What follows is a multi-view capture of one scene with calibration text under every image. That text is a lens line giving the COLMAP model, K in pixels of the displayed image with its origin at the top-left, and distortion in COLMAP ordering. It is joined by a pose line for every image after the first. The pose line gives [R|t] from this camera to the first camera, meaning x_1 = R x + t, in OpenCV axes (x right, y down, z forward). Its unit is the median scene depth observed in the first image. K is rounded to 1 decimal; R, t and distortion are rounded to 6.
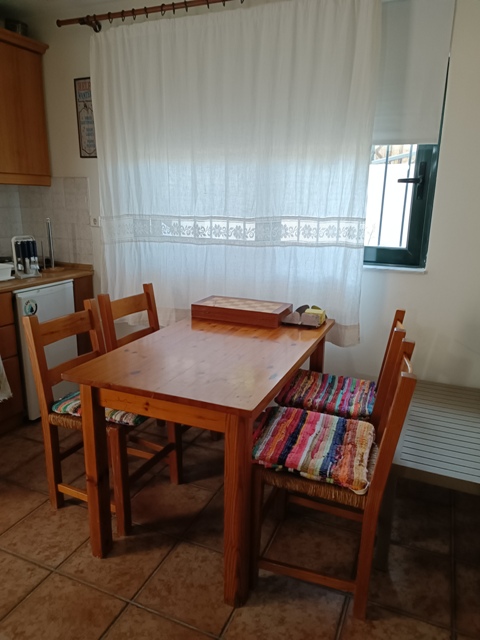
lens RADIAL K [[463.4, 0, 241.4], [0, 463.4, 321.1], [0, 0, 1]] dist [0.041295, -0.043739]
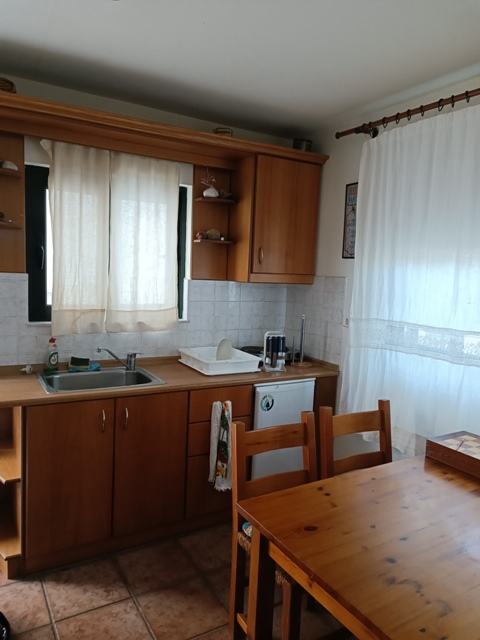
lens RADIAL K [[463.4, 0, 237.7], [0, 463.4, 323.1], [0, 0, 1]] dist [0.041295, -0.043739]
pose [[0.811103, 0.081714, -0.579167, 0.063498], [-0.177221, 0.977981, -0.110209, -0.072798], [0.557408, 0.192031, 0.807725, 0.114717]]
